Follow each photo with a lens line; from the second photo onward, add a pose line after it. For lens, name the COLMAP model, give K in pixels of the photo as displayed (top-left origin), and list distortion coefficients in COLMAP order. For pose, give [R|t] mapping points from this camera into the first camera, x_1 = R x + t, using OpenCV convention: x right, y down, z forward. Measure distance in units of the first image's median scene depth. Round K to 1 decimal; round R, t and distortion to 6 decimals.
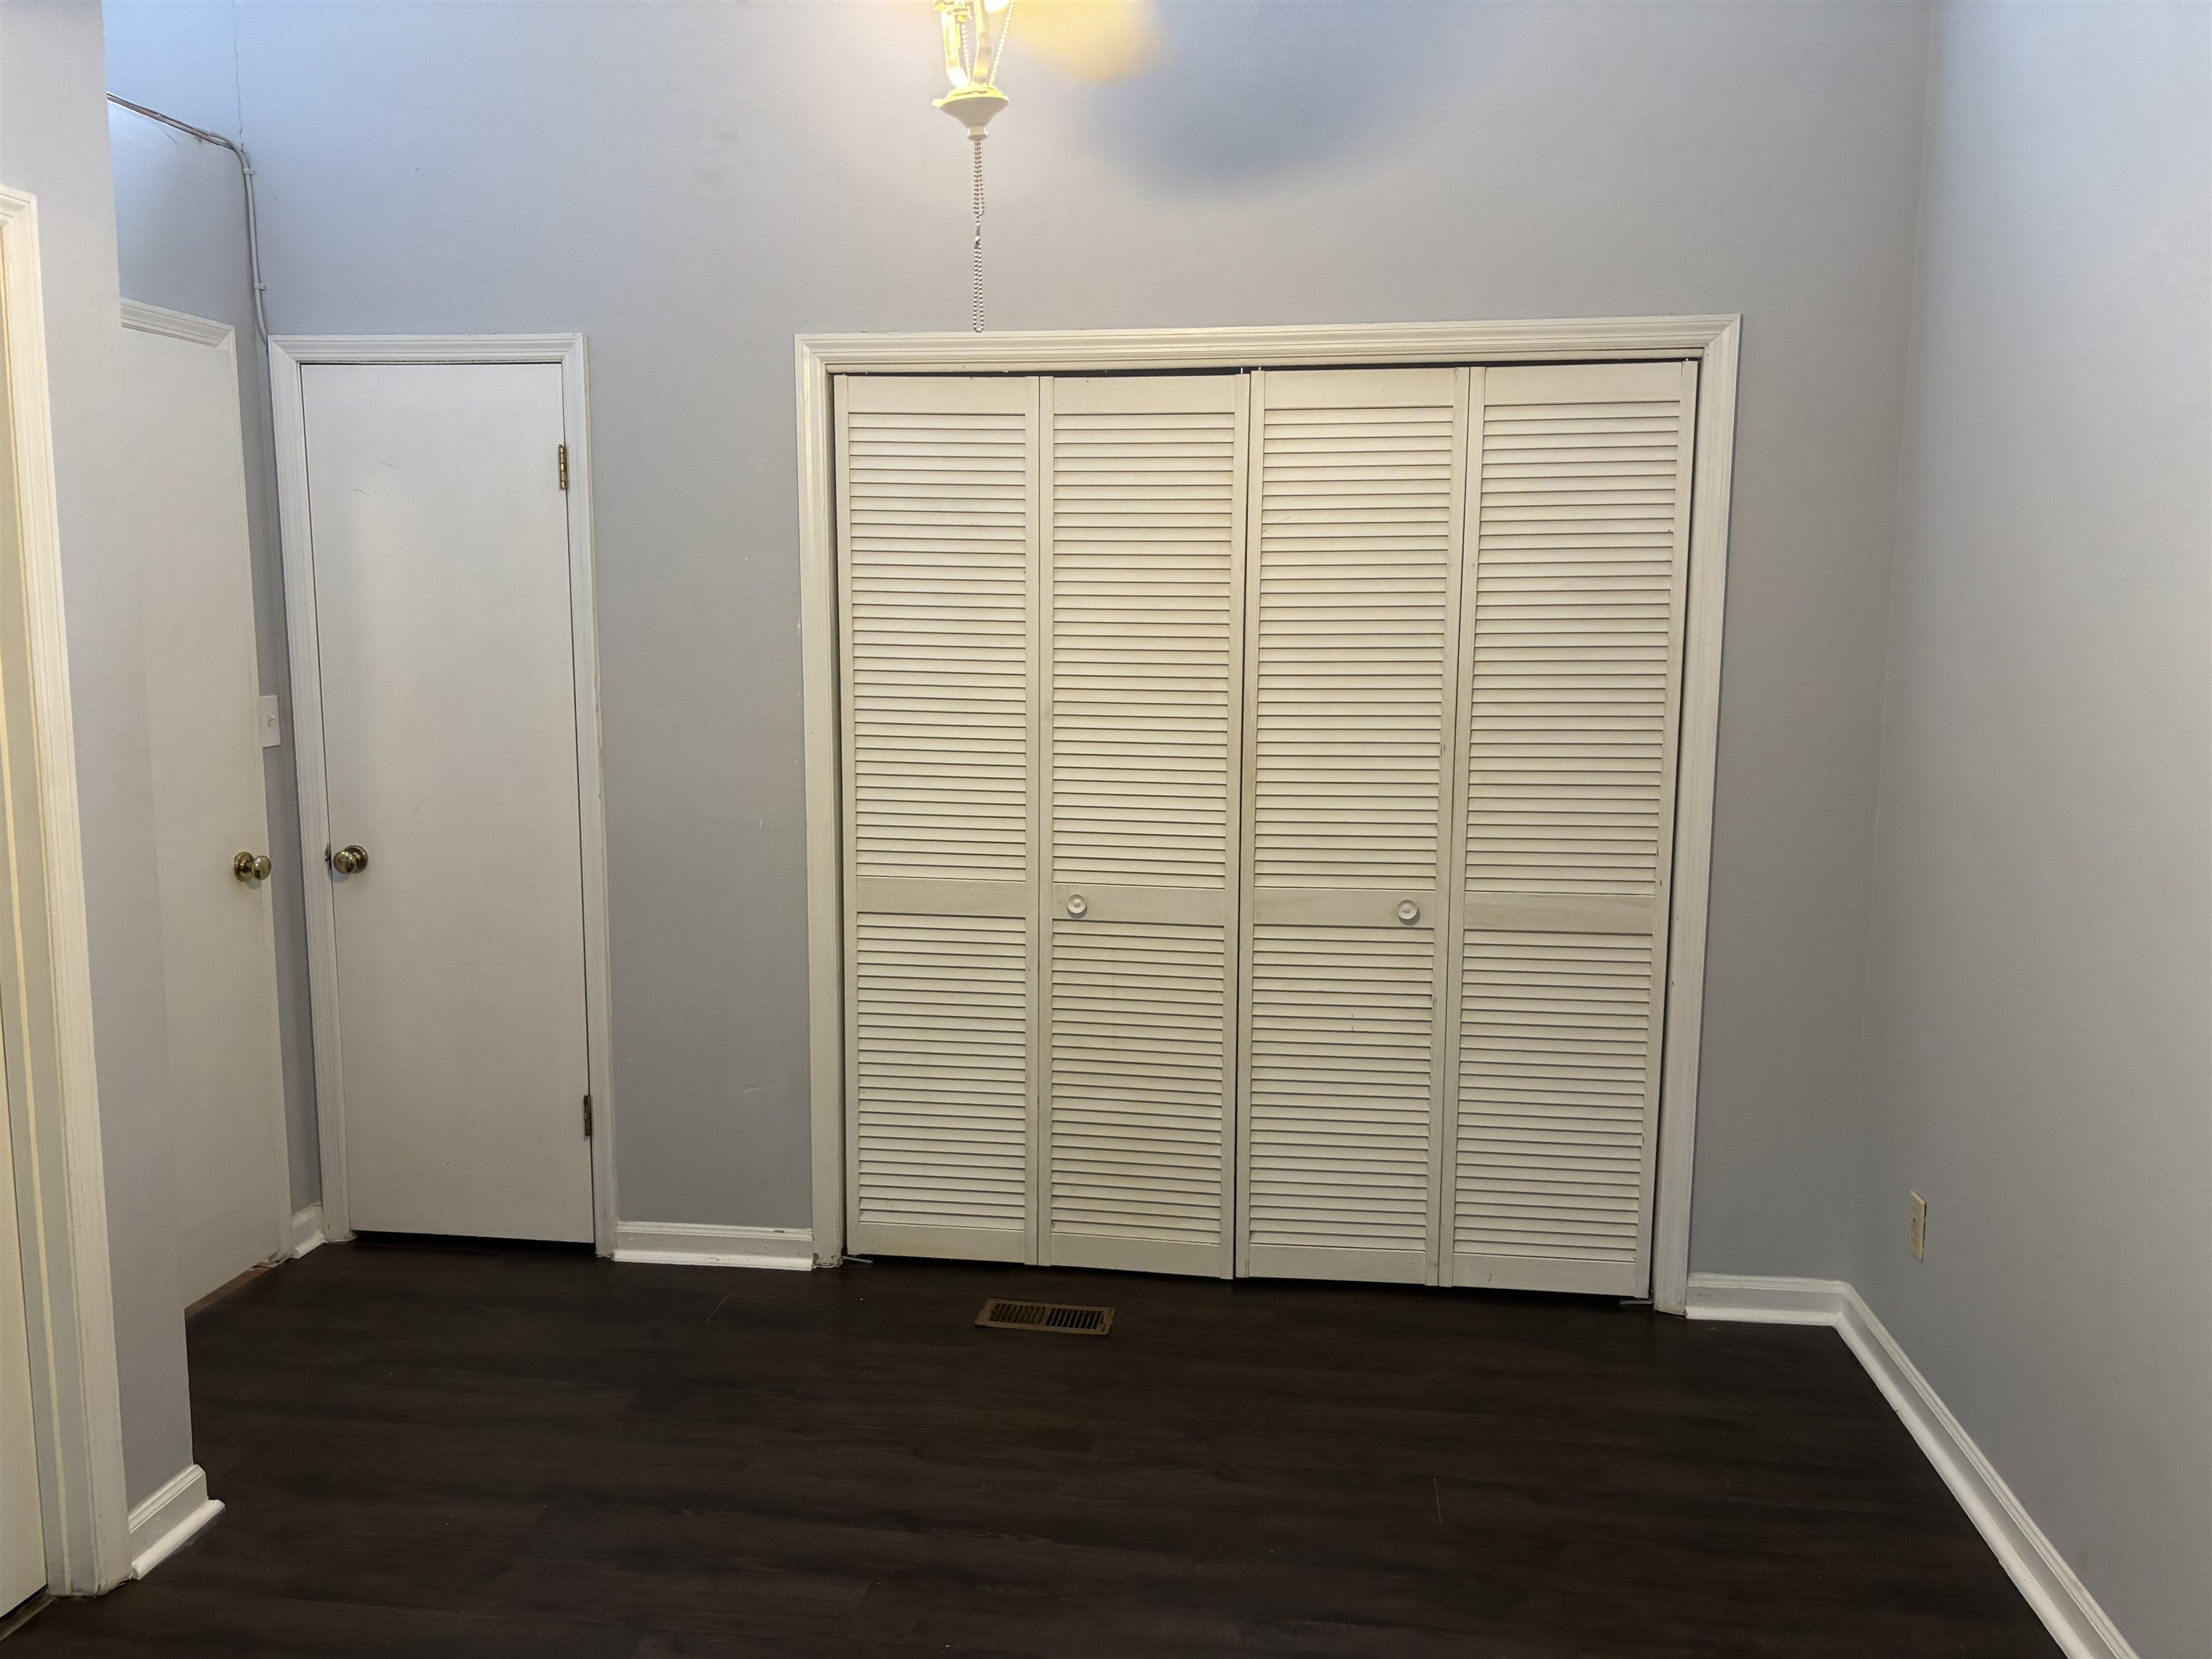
lens RADIAL K [[1678.4, 0, 1096.0], [0, 1678.4, 818.5], [0, 0, 1]] dist [0.049151, -0.063129]
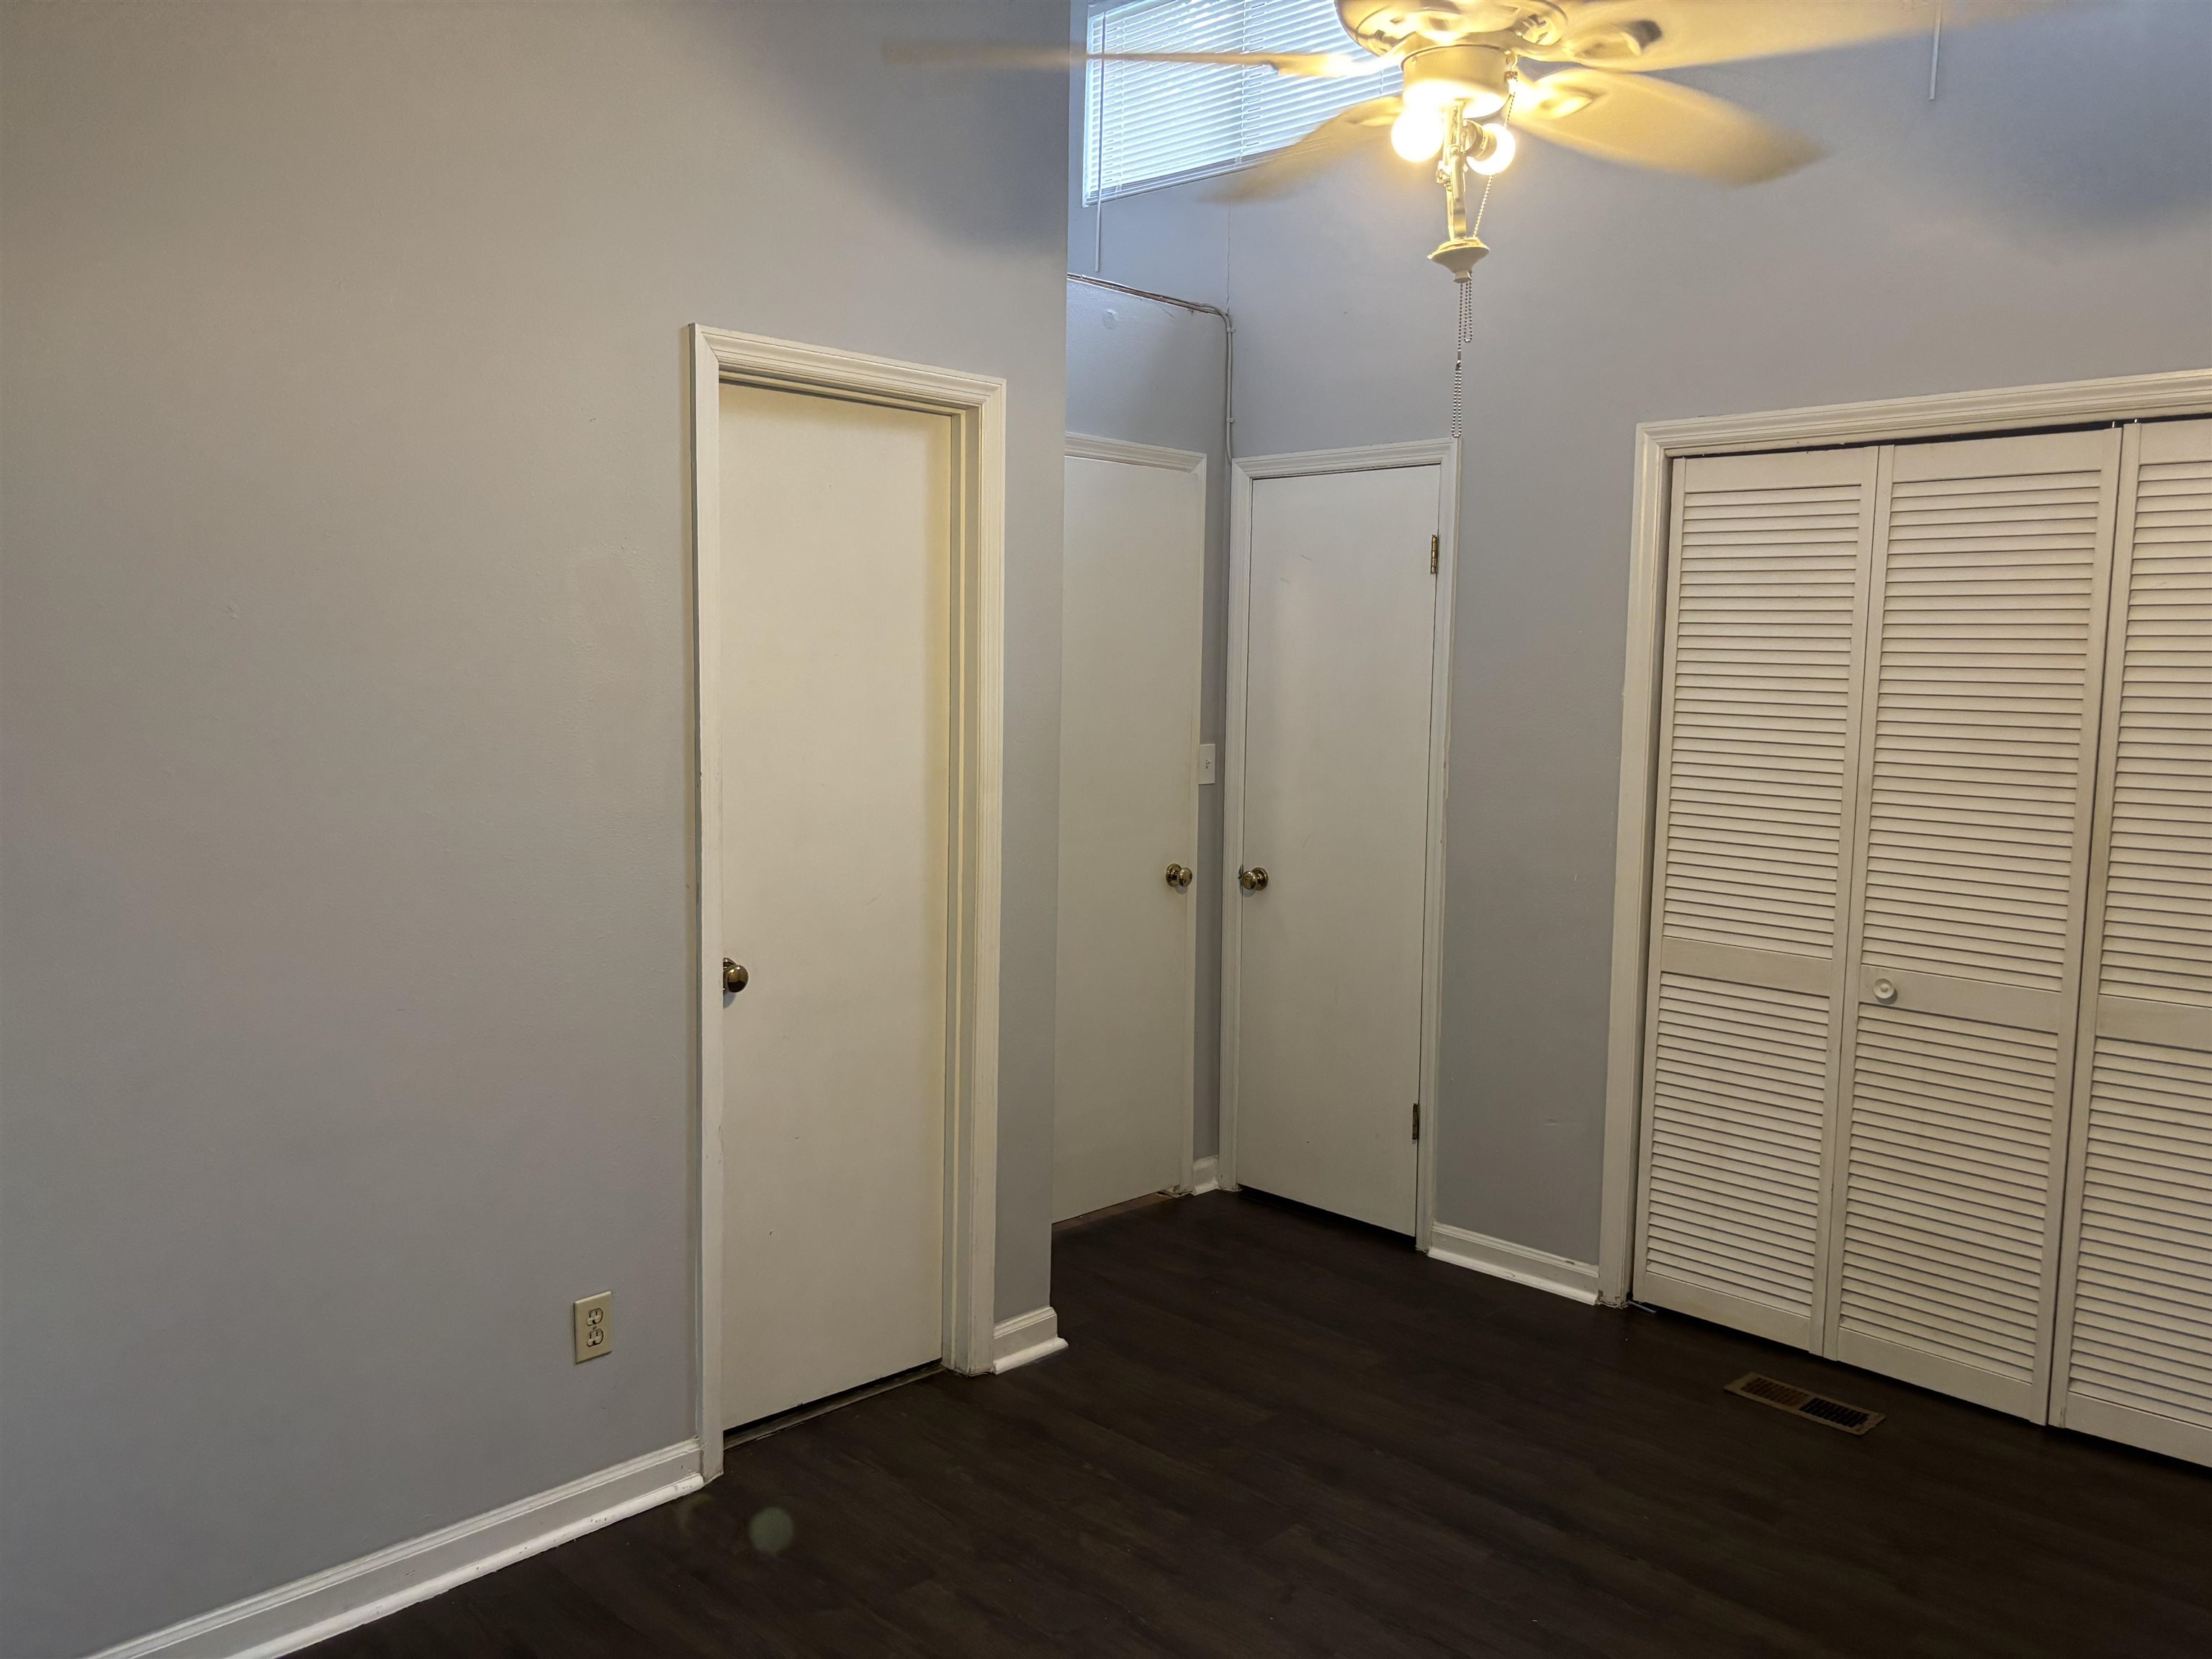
lens RADIAL K [[1678.4, 0, 1098.8], [0, 1678.4, 852.4], [0, 0, 1]] dist [0.049151, -0.063129]
pose [[0.796776, 0.076070, -0.599467, 0.206958], [-0.092774, 0.995683, 0.003040, 0.012318], [0.597110, 0.053193, 0.800393, -0.047101]]
